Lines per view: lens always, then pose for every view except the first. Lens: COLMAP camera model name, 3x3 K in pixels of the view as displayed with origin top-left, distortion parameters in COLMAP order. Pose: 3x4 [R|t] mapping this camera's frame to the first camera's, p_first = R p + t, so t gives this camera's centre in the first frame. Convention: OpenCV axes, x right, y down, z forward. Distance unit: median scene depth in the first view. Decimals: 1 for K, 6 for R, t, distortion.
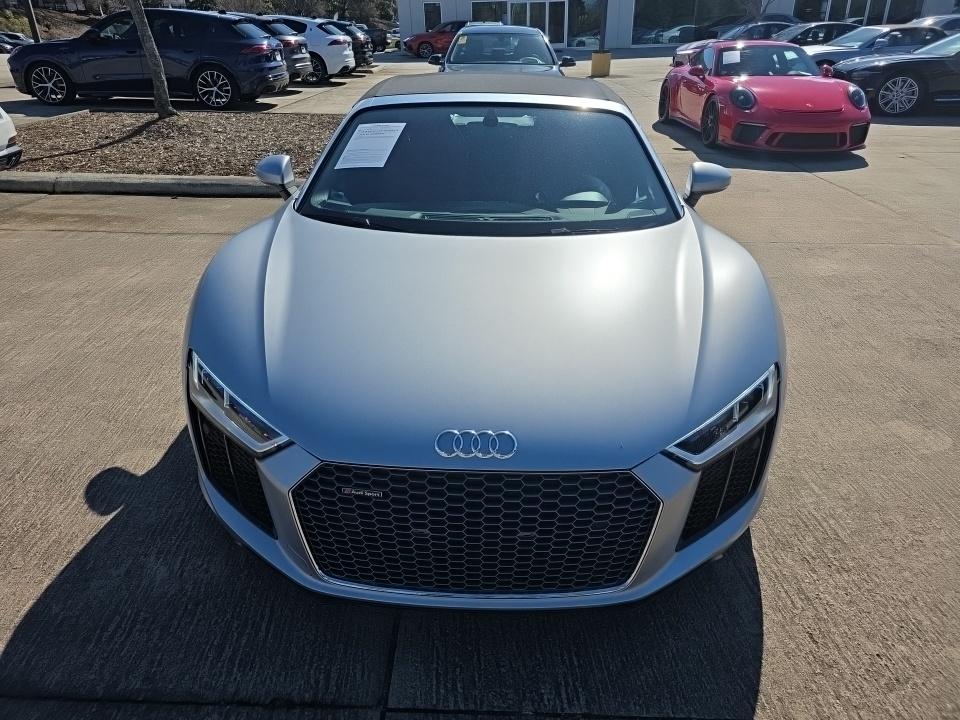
lens RADIAL K [[654.6, 0, 479.6], [0, 654.6, 345.5], [0, 0, 1]] dist [0.054392, -0.039613]
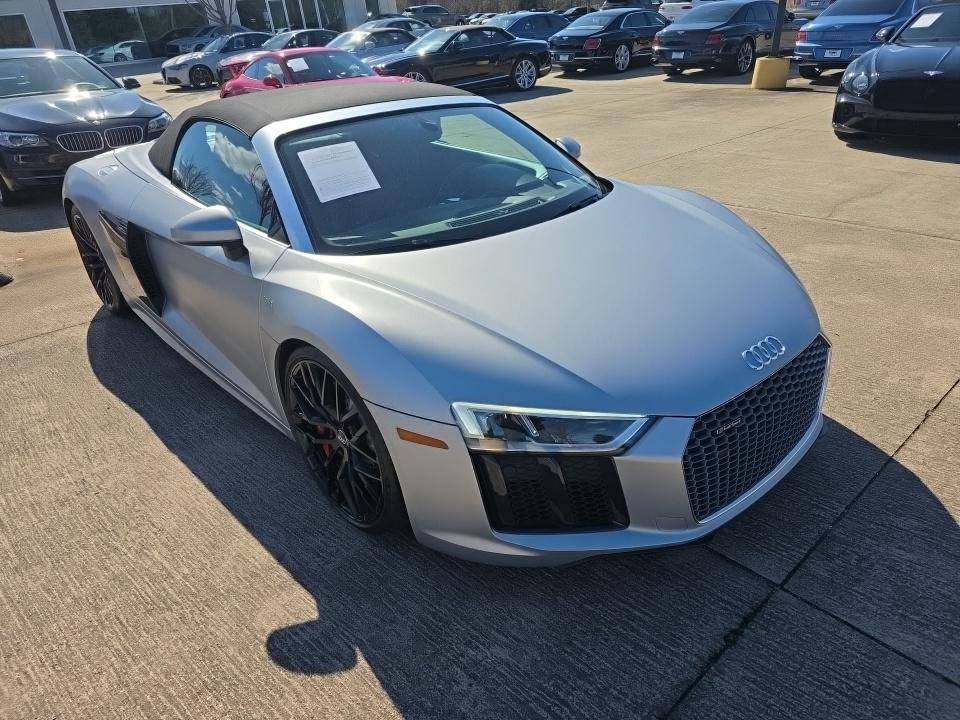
lens RADIAL K [[663.6, 0, 480.0], [0, 663.6, 360.0], [0, 0, 1]] dist [0.054689, -0.044567]
pose [[0.703324, -0.348977, 0.619314, -0.916406], [0.350378, 0.928212, 0.125131, -0.143889], [-0.618523, 0.128986, 0.775108, 0.269082]]
